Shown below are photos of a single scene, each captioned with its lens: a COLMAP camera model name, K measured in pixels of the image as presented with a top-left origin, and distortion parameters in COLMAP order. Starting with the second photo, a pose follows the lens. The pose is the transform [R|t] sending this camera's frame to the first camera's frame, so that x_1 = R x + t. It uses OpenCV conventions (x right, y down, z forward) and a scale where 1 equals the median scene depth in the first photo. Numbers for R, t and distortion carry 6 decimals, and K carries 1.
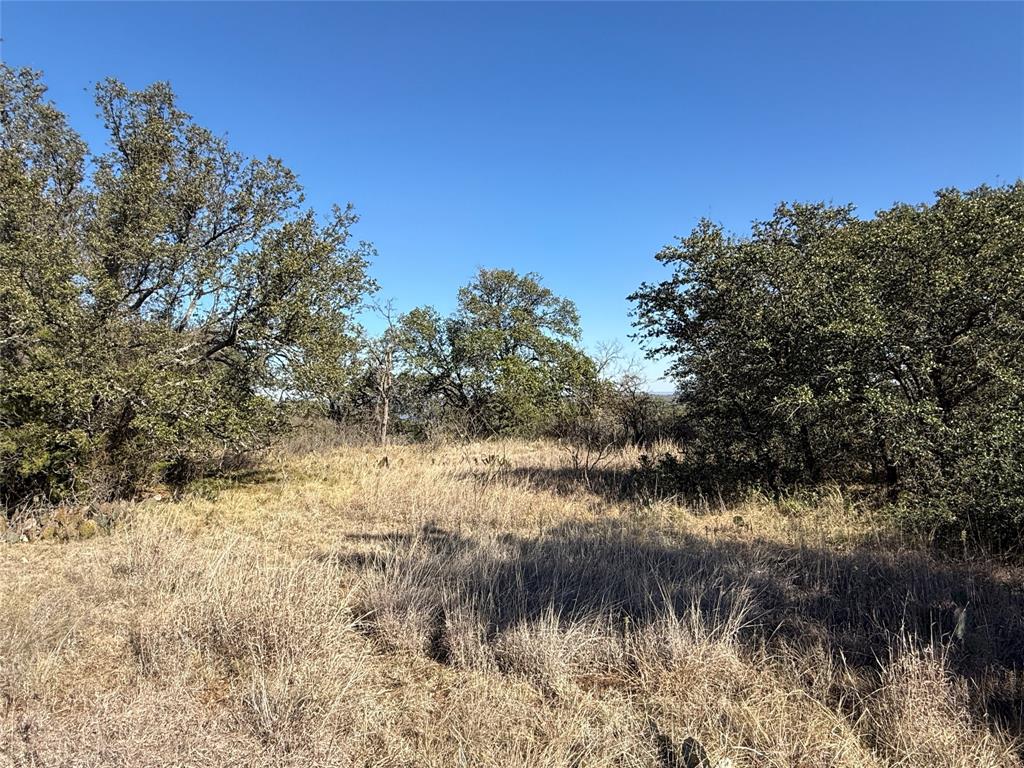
lens RADIAL K [[630.7, 0, 511.1], [0, 630.7, 384.9], [0, 0, 1]] dist [-0.006817, -0.001280]
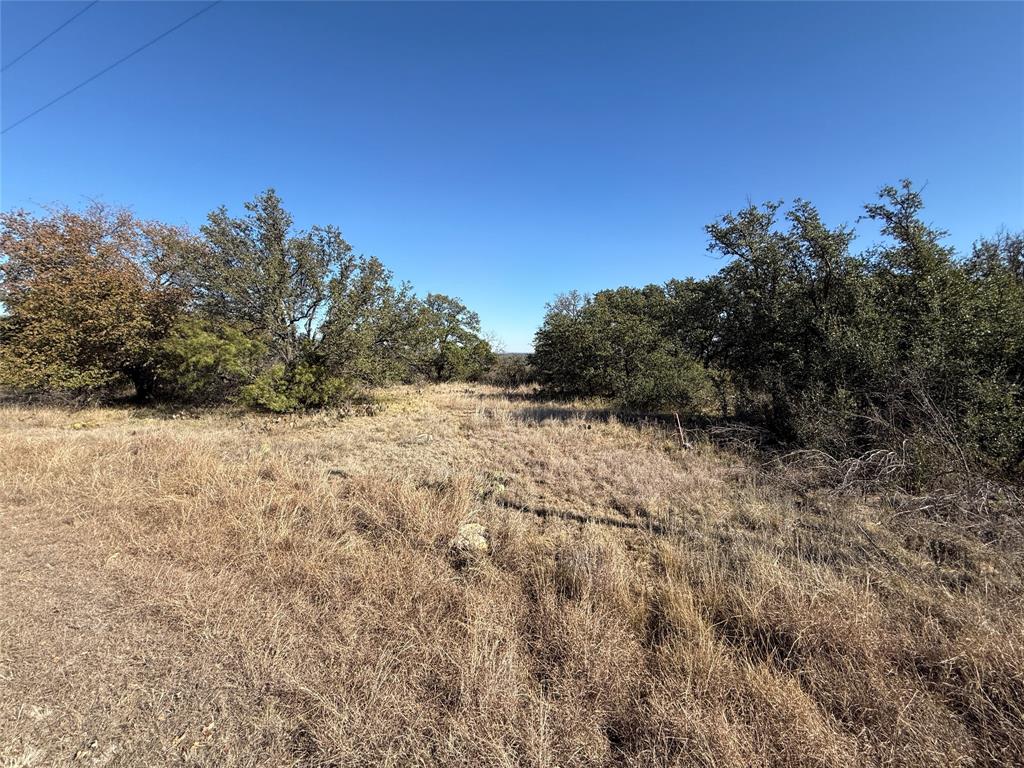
lens RADIAL K [[407.0, 0, 512.8], [0, 407.0, 383.5], [0, 0, 1]] dist [-0.002069, -0.000443]
pose [[0.959481, -0.004665, 0.281735, -0.156888], [-0.021087, 0.995871, 0.088301, -0.026531], [-0.280984, -0.090664, 0.955420, -0.276510]]
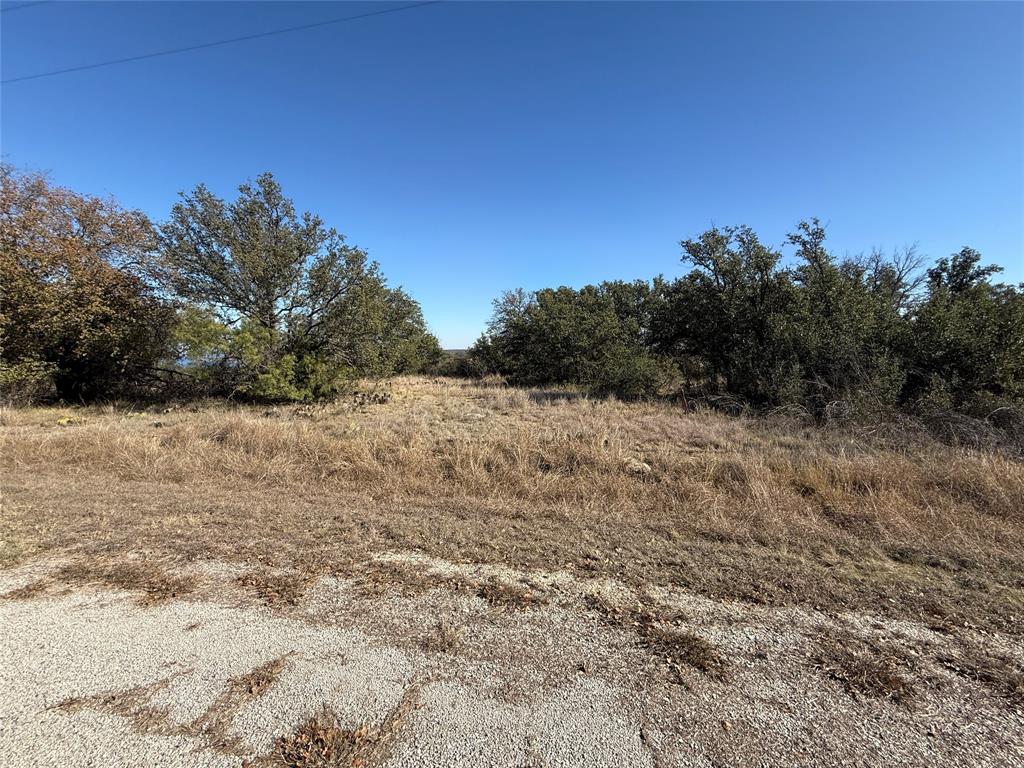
lens RADIAL K [[407.0, 0, 514.1], [0, 407.0, 385.0], [0, 0, 1]] dist [-0.002069, -0.000443]
pose [[0.862999, -0.028329, 0.504411, -0.304031], [-0.022184, 0.995339, 0.093855, -0.014259], [-0.504718, -0.092186, 0.858348, -0.279459]]
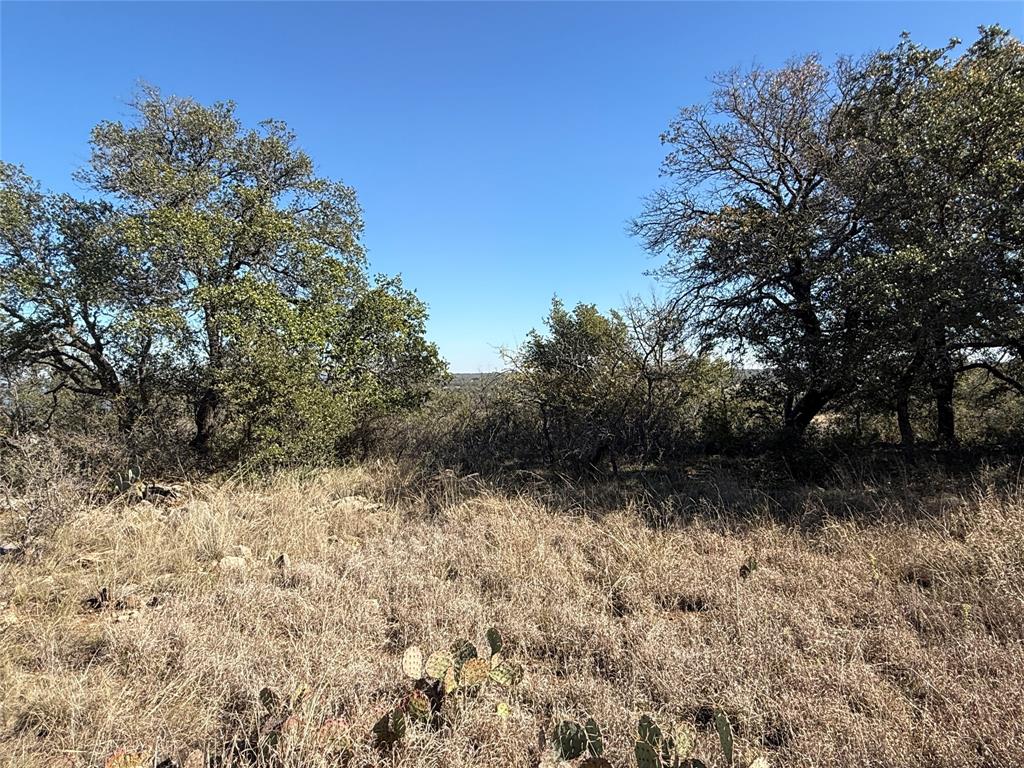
lens RADIAL K [[630.7, 0, 513.6], [0, 630.7, 386.1], [0, 0, 1]] dist [-0.006817, -0.001280]
pose [[0.857640, -0.011117, 0.514130, -0.059571], [-0.003983, 0.999593, 0.028259, 0.016190], [-0.514235, -0.026284, 0.857247, 0.471357]]
